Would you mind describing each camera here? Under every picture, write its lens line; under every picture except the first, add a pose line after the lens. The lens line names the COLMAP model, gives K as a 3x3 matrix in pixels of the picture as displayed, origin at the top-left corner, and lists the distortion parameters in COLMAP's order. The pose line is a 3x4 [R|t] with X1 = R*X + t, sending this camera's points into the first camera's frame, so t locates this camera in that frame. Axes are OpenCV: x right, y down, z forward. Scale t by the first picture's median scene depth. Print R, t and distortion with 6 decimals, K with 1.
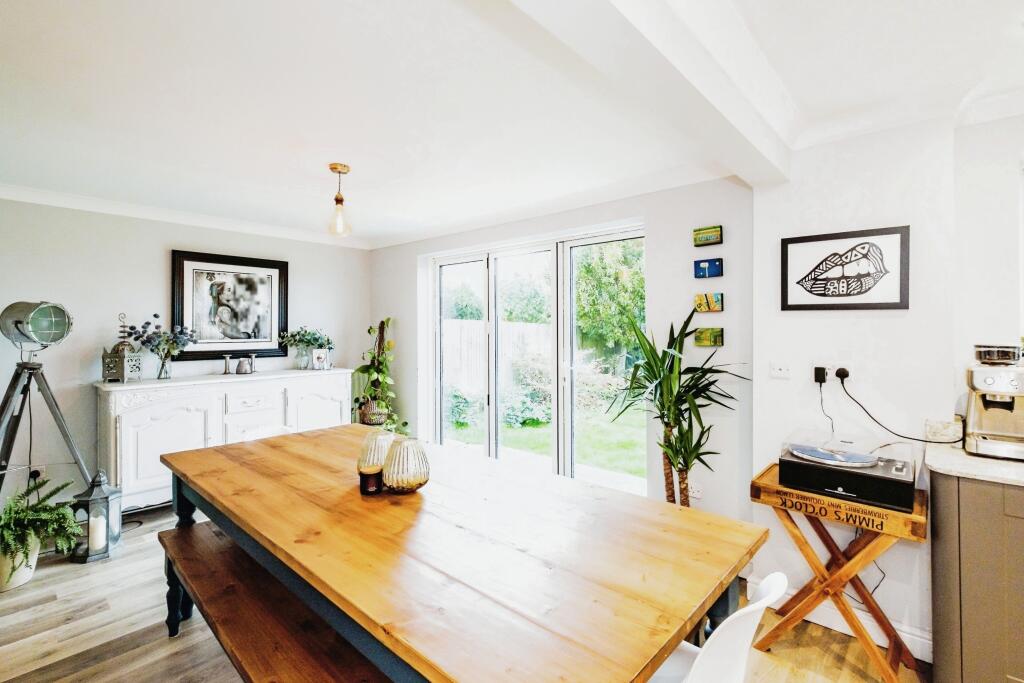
lens RADIAL K [[456.4, 0, 514.7], [0, 456.4, 333.6], [0, 0, 1]] dist [0.002338, 0.000098]
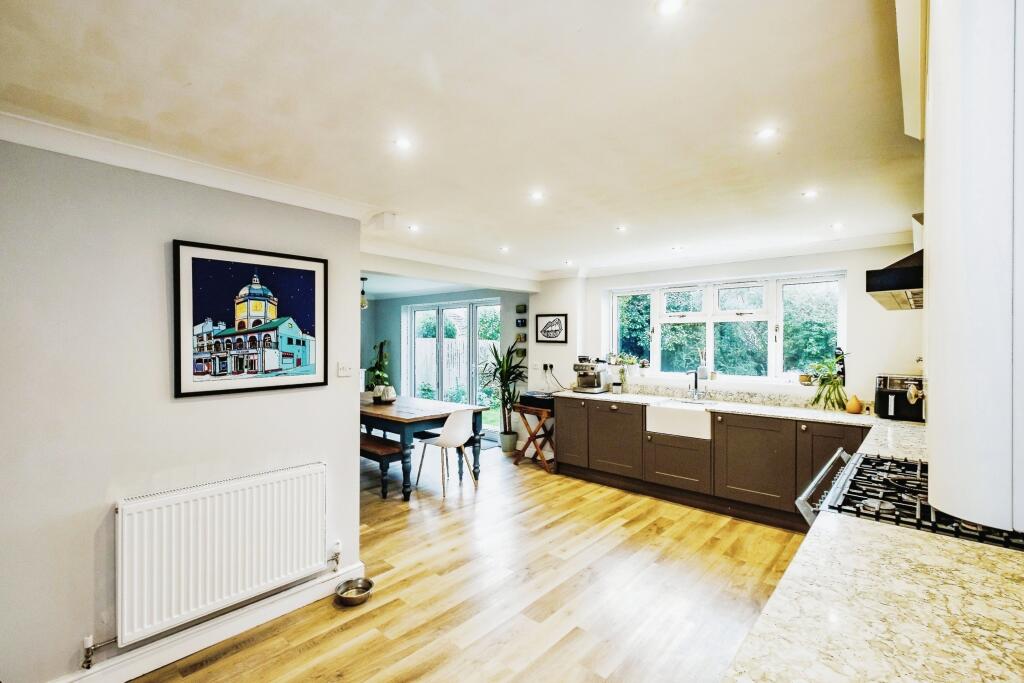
lens RADIAL K [[456.4, 0, 509.4], [0, 456.4, 344.8], [0, 0, 1]] dist [0.002338, 0.000098]
pose [[0.999914, 0.004326, -0.012348, 0.397103], [-0.004352, 0.999988, -0.002016, -0.026762], [0.012339, 0.002070, 0.999922, -1.338620]]
